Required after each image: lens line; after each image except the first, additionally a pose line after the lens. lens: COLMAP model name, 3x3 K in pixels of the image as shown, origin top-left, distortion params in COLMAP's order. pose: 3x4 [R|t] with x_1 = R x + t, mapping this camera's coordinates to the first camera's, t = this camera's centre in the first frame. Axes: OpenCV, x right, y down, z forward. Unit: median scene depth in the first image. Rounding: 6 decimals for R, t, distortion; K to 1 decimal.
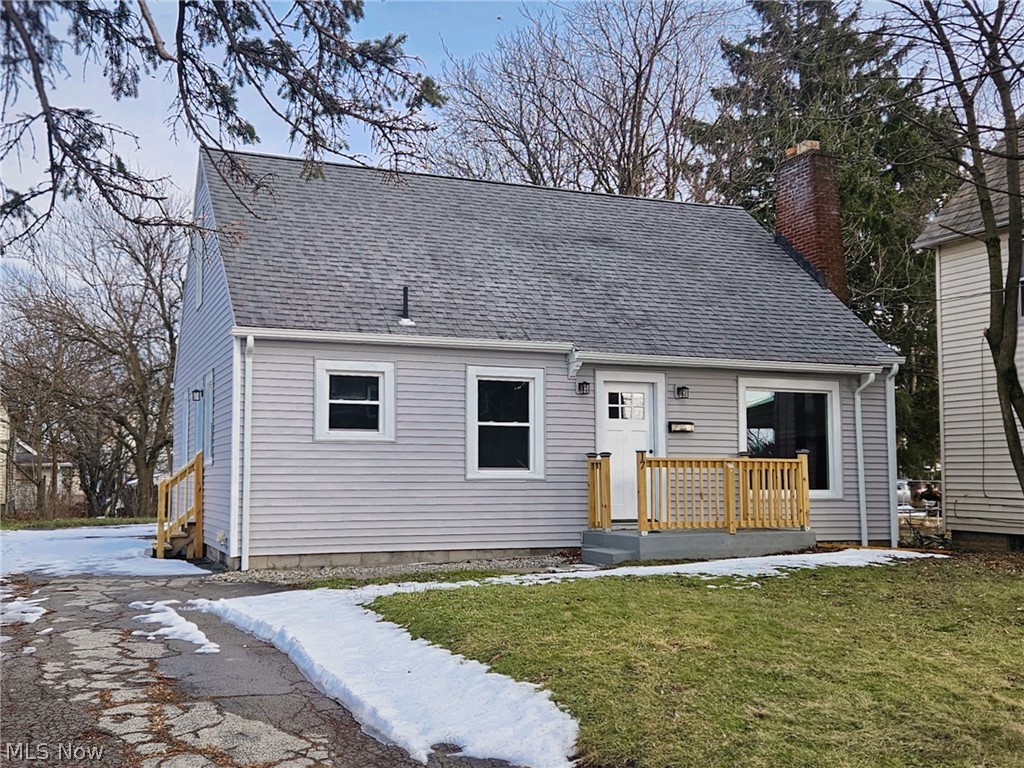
lens RADIAL K [[1038.7, 0, 474.7], [0, 1038.7, 403.6], [0, 0, 1]] dist [0.087872, 0.000000]
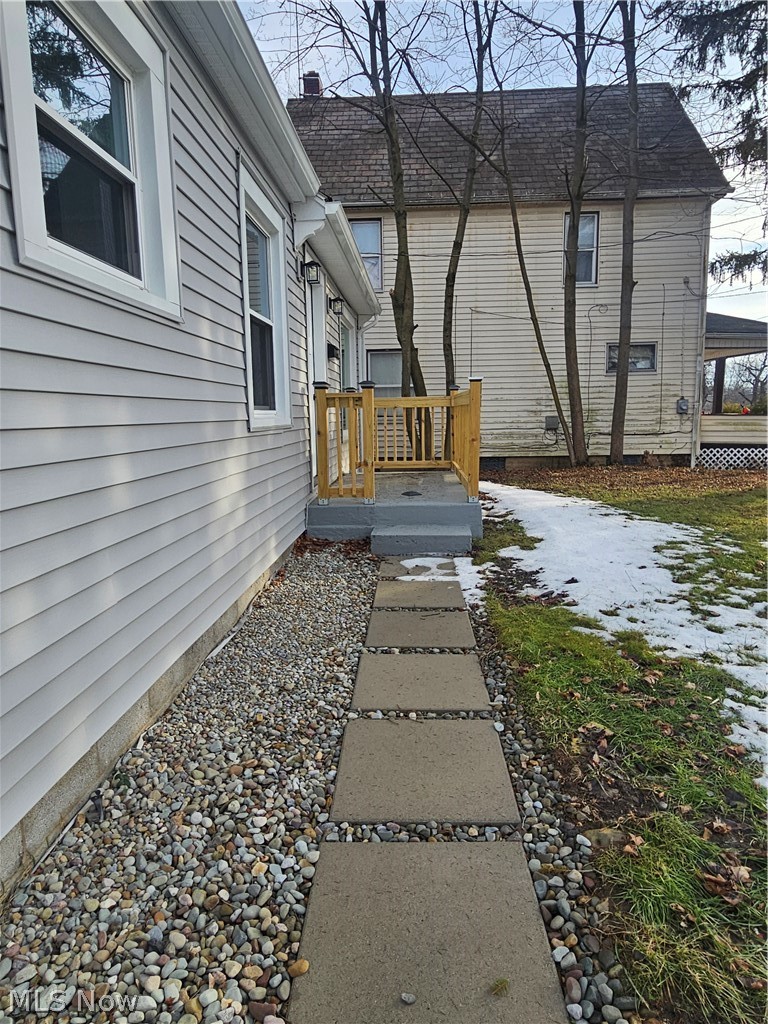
lens RADIAL K [[618.9, 0, 383.2], [0, 618.9, 505.1], [0, 0, 1]] dist [0.005420, -0.008901]
pose [[0.417219, -0.139811, 0.897987, -0.223707], [-0.052614, 0.982723, 0.177449, 0.053233], [-0.907282, -0.121282, 0.402655, 0.823179]]
